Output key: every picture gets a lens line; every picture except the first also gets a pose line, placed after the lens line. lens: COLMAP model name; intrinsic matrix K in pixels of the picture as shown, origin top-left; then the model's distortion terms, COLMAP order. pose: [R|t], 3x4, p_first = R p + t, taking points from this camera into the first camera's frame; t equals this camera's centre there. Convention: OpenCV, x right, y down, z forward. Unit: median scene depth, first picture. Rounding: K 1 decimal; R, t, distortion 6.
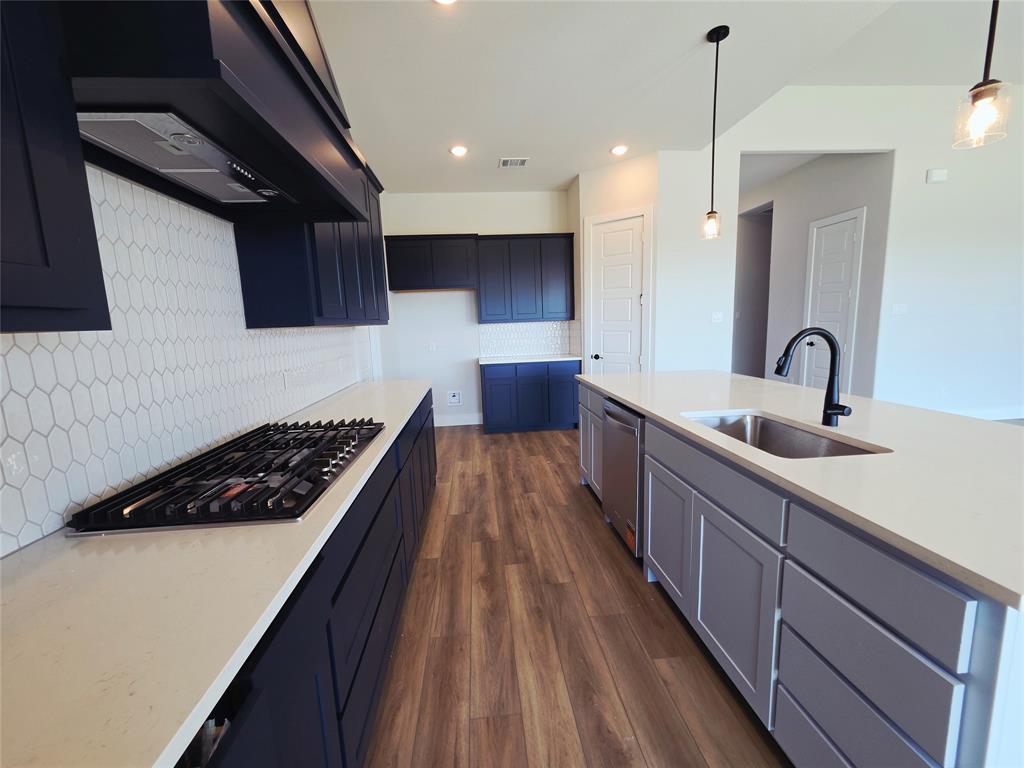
lens RADIAL K [[423.9, 0, 512.0], [0, 423.9, 384.0], [0, 0, 1]] dist [0.000613, -0.000440]
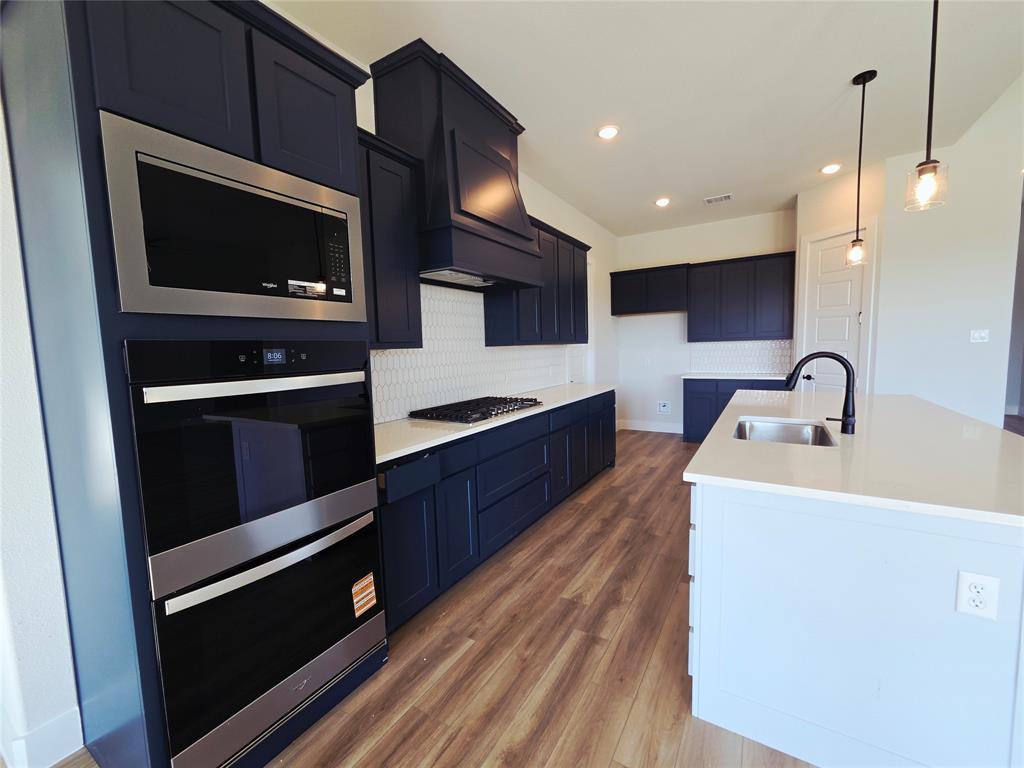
lens RADIAL K [[423.9, 0, 512.0], [0, 423.9, 384.0], [0, 0, 1]] dist [0.000613, -0.000440]
pose [[0.807846, 0.064215, -0.585885, 0.443619], [-0.084961, 0.996353, -0.007944, 0.031672], [0.583238, 0.056195, 0.810355, -0.345727]]
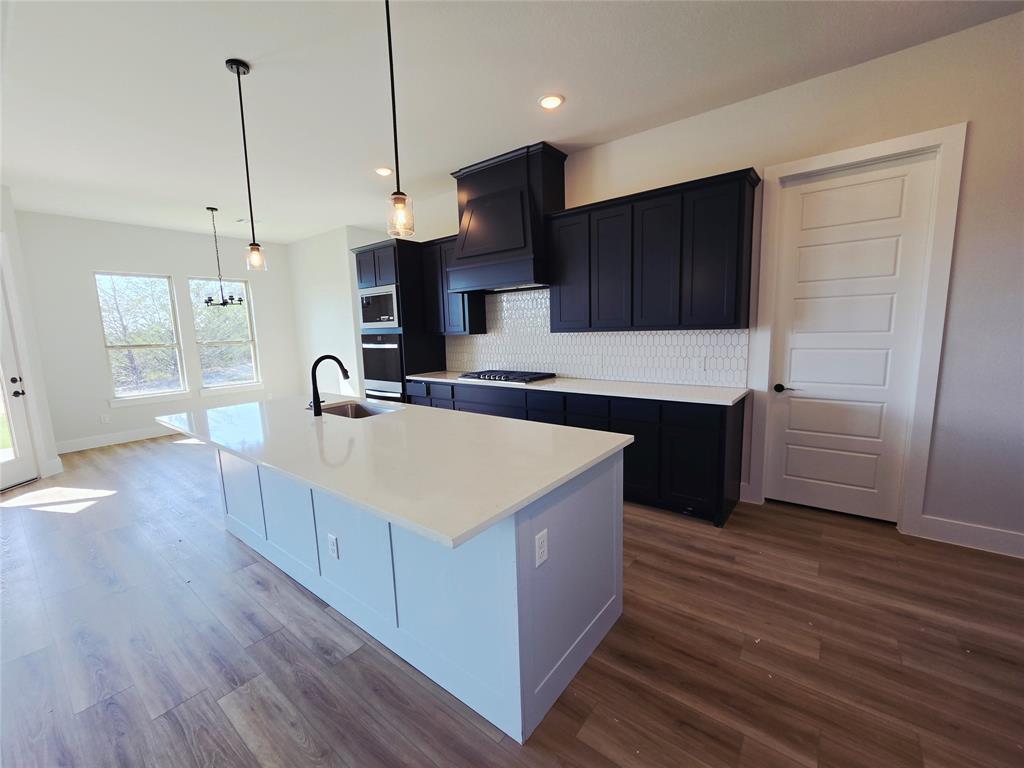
lens RADIAL K [[423.9, 0, 512.0], [0, 423.9, 384.0], [0, 0, 1]] dist [0.000613, -0.000440]
pose [[-0.674174, 0.165325, -0.719831, 0.925815], [-0.048196, 0.962700, 0.266245, -0.336466], [0.736998, 0.214189, -0.641059, 1.699401]]
